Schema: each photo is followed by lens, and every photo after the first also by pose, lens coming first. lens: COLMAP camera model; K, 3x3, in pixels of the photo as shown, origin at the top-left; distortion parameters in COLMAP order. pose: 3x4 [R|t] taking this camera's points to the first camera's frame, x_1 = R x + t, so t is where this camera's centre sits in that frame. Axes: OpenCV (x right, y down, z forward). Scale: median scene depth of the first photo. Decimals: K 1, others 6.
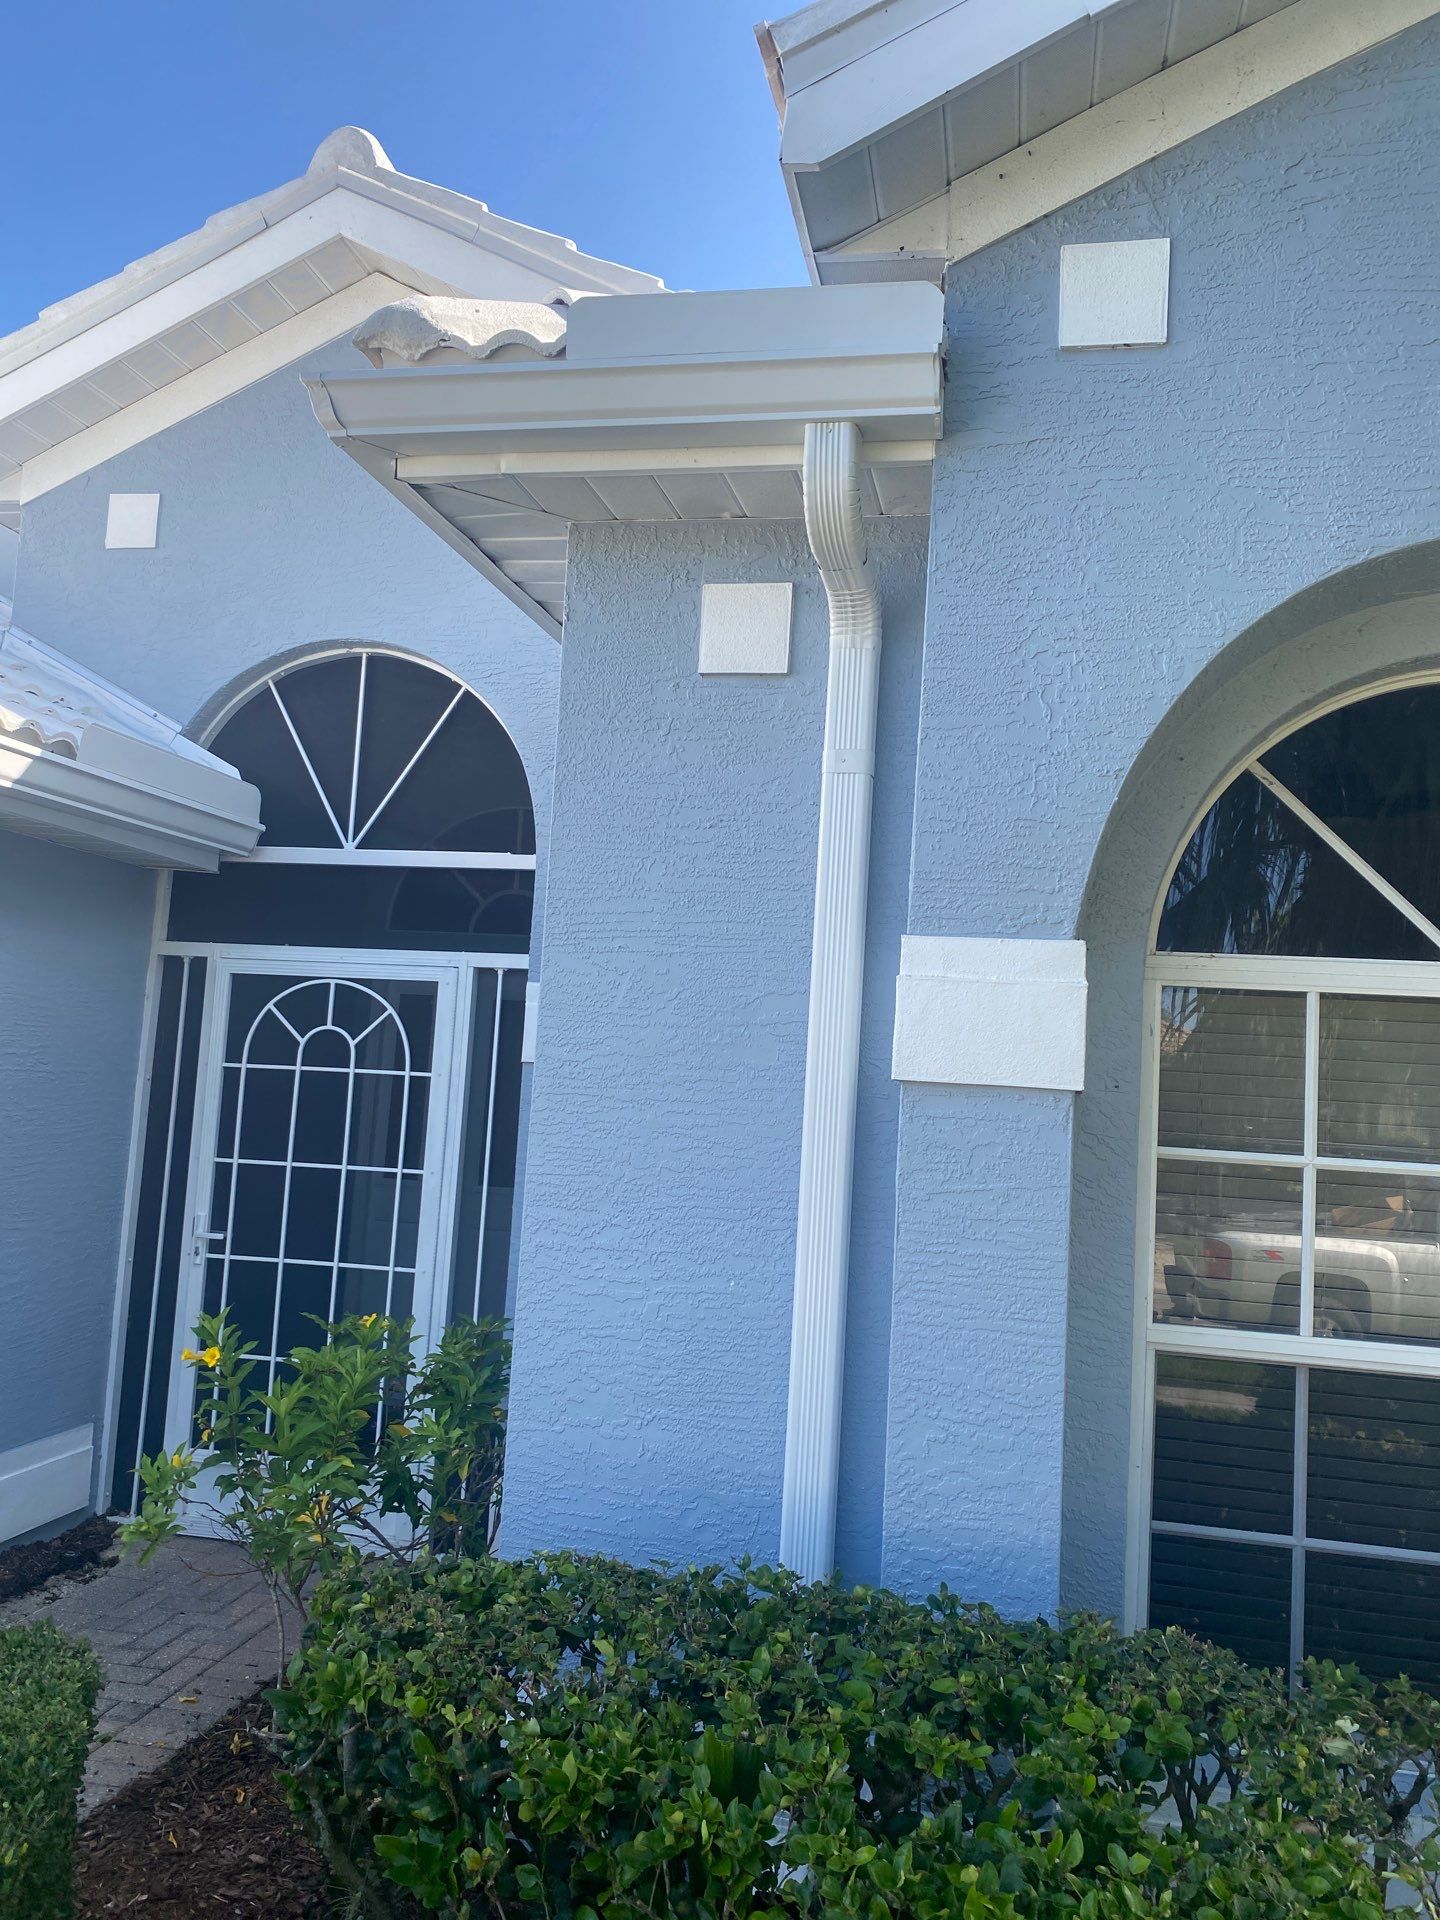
lens RADIAL K [[1507.6, 0, 720.0], [0, 1507.6, 960.0], [0, 0, 1]] dist [0.042723, -0.002990]
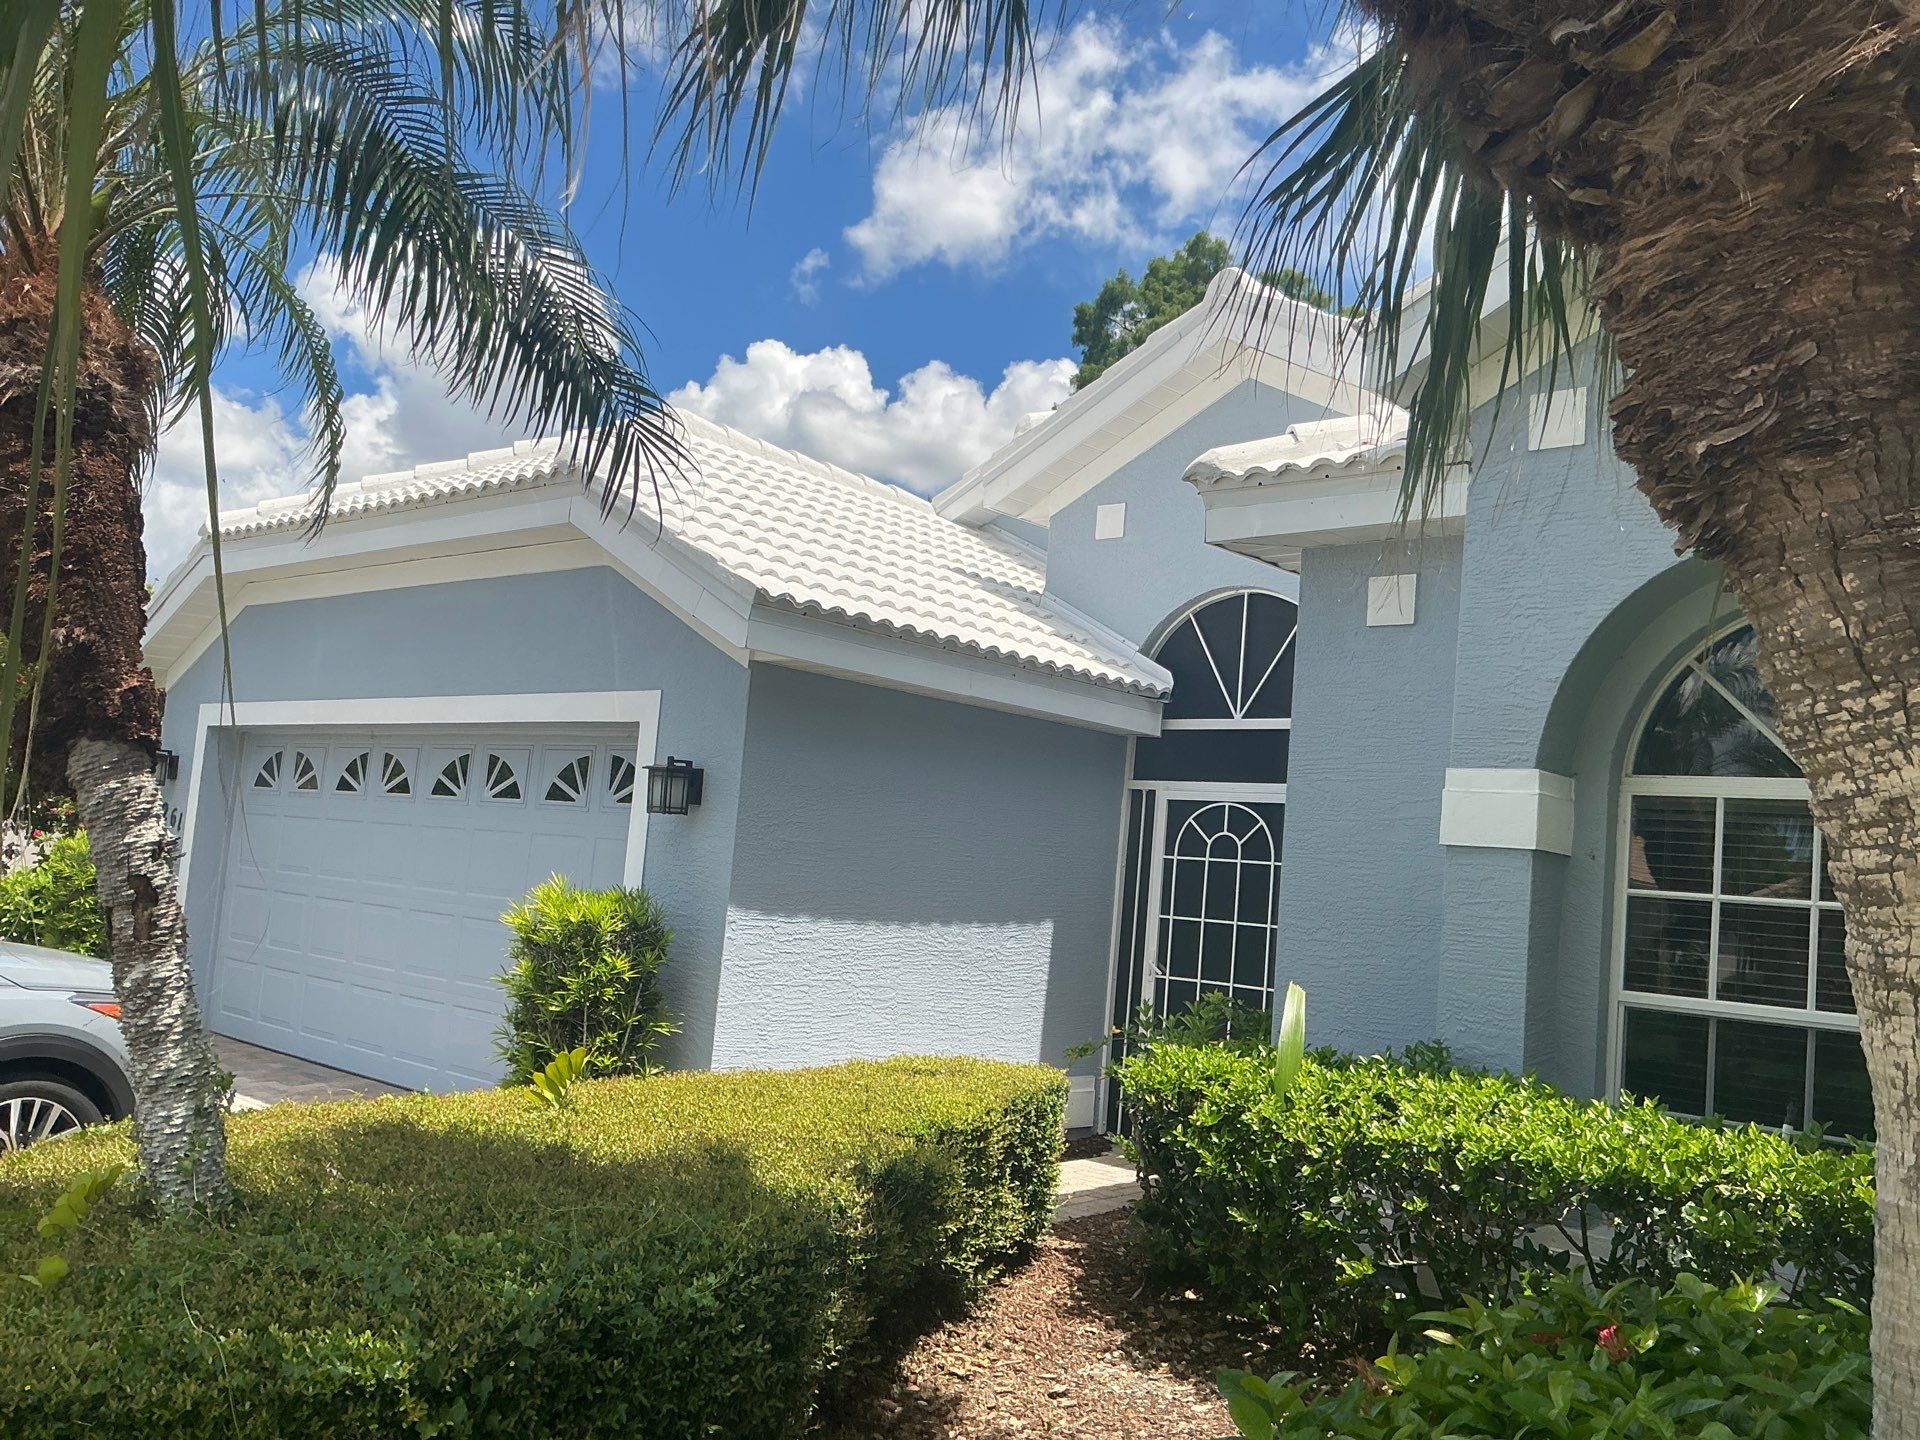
lens RADIAL K [[1507.6, 0, 963.8], [0, 1507.6, 725.4], [0, 0, 1]] dist [0.042723, -0.002990]
pose [[0.871541, -0.033165, -0.489200, 0.273793], [0.008469, 0.998579, -0.052610, 0.012944], [0.490249, 0.041709, 0.870584, -0.498852]]
